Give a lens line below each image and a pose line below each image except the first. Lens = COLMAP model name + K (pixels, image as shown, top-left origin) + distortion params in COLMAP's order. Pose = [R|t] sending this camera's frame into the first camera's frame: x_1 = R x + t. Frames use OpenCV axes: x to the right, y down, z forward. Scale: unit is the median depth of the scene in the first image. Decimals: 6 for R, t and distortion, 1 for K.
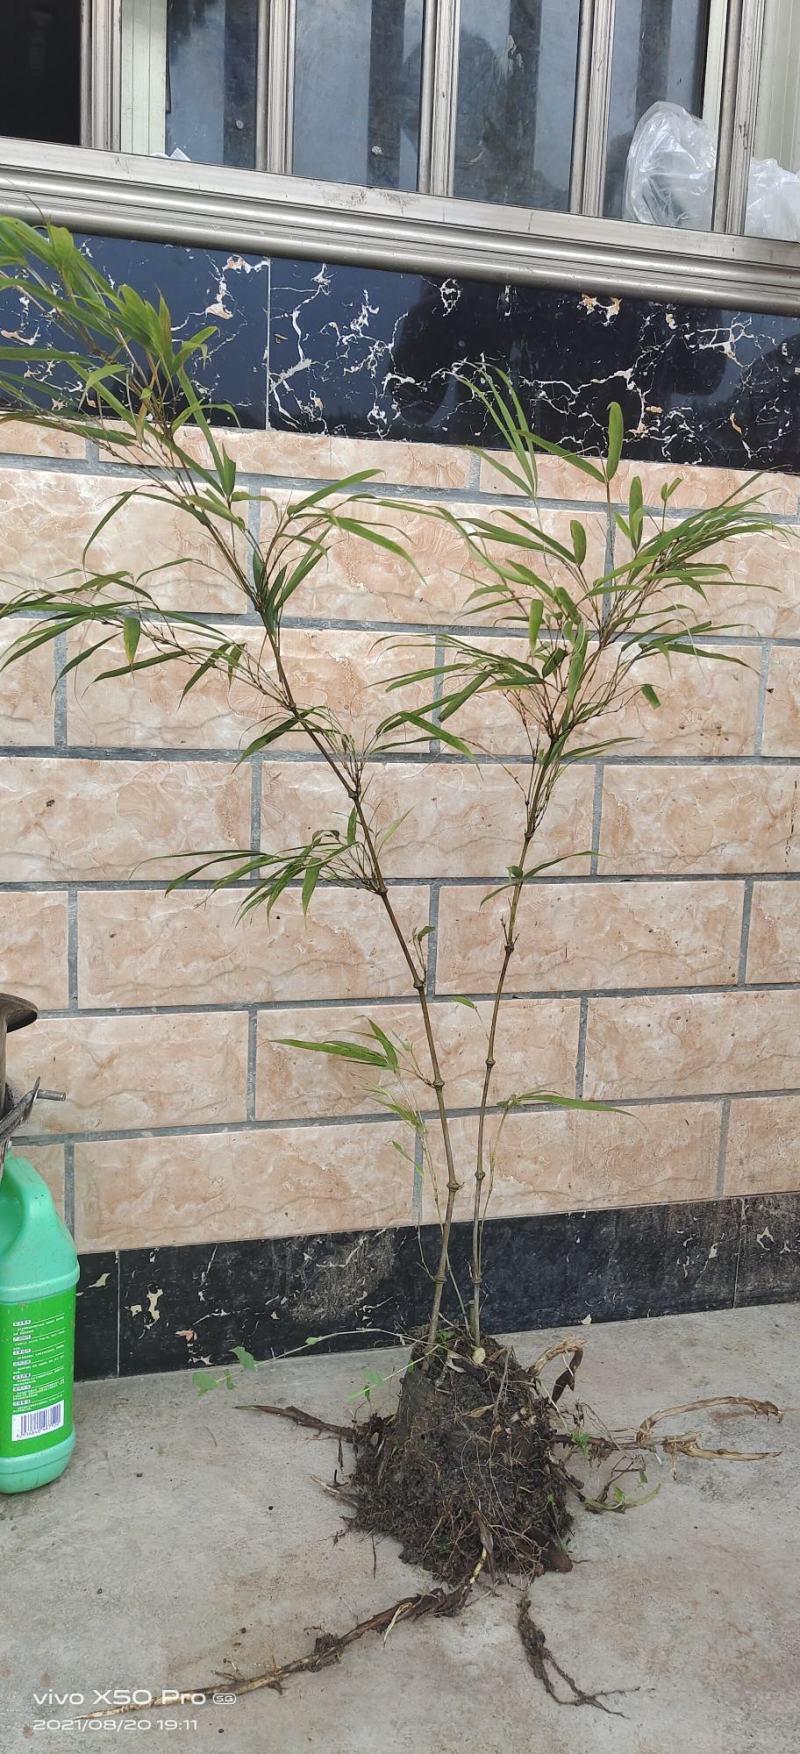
lens RADIAL K [[1341.7, 0, 399.5], [0, 1341.7, 877.5], [0, 0, 1]] dist [0.027795, -0.003947]
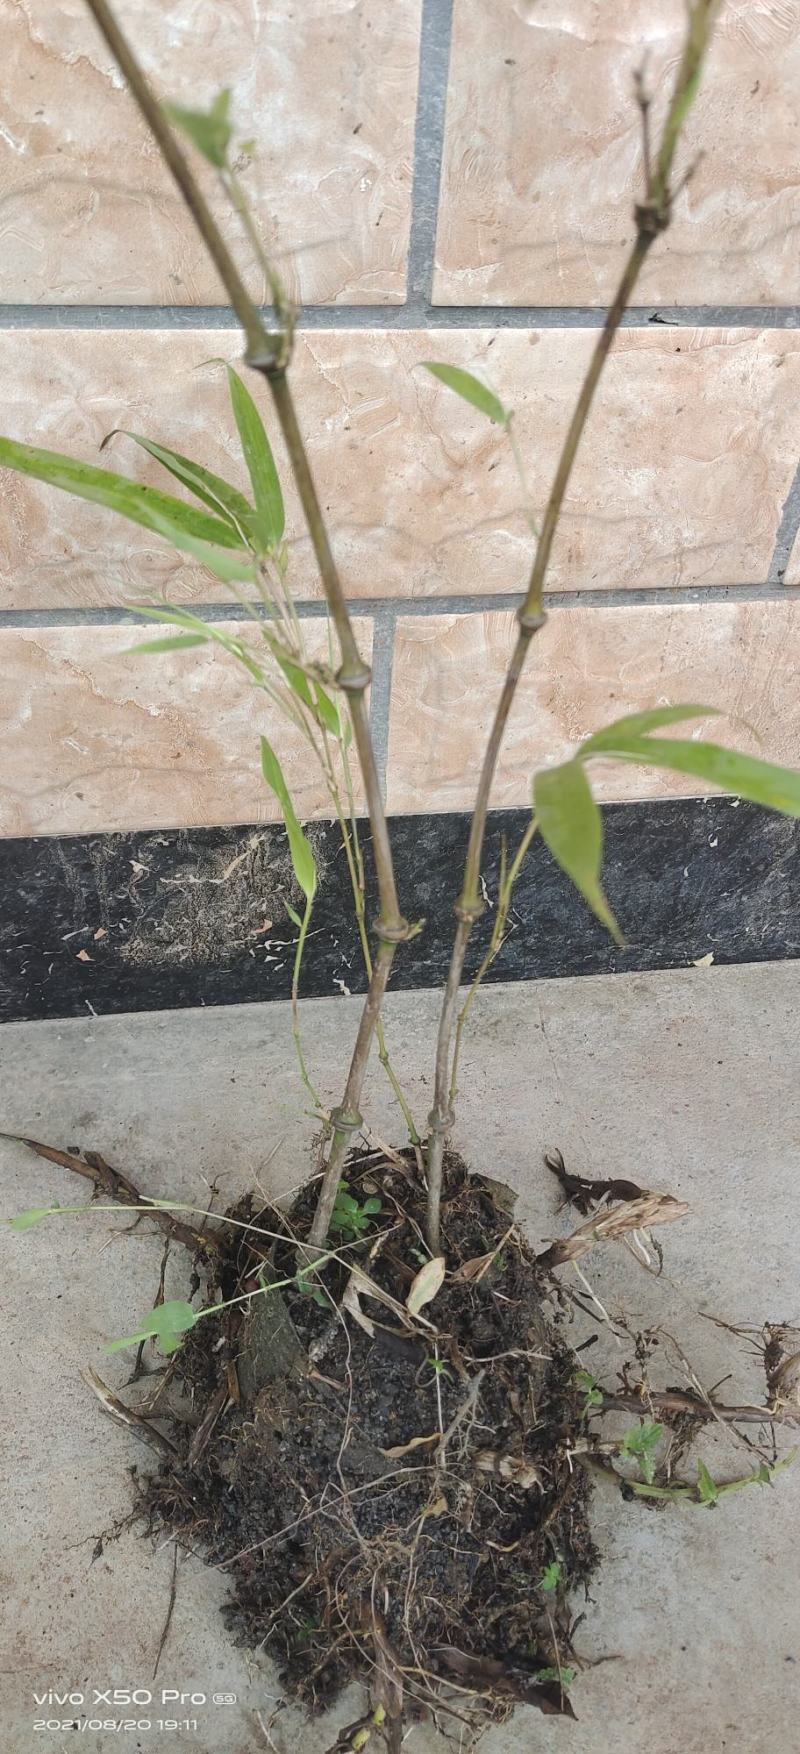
lens RADIAL K [[1341.7, 0, 401.0], [0, 1341.7, 877.5], [0, 0, 1]] dist [0.027795, -0.003947]
pose [[0.993109, 0.096957, -0.065836, 0.056605], [-0.044504, 0.831673, 0.553479, 0.015667], [0.108418, -0.546735, 0.830257, 0.612602]]
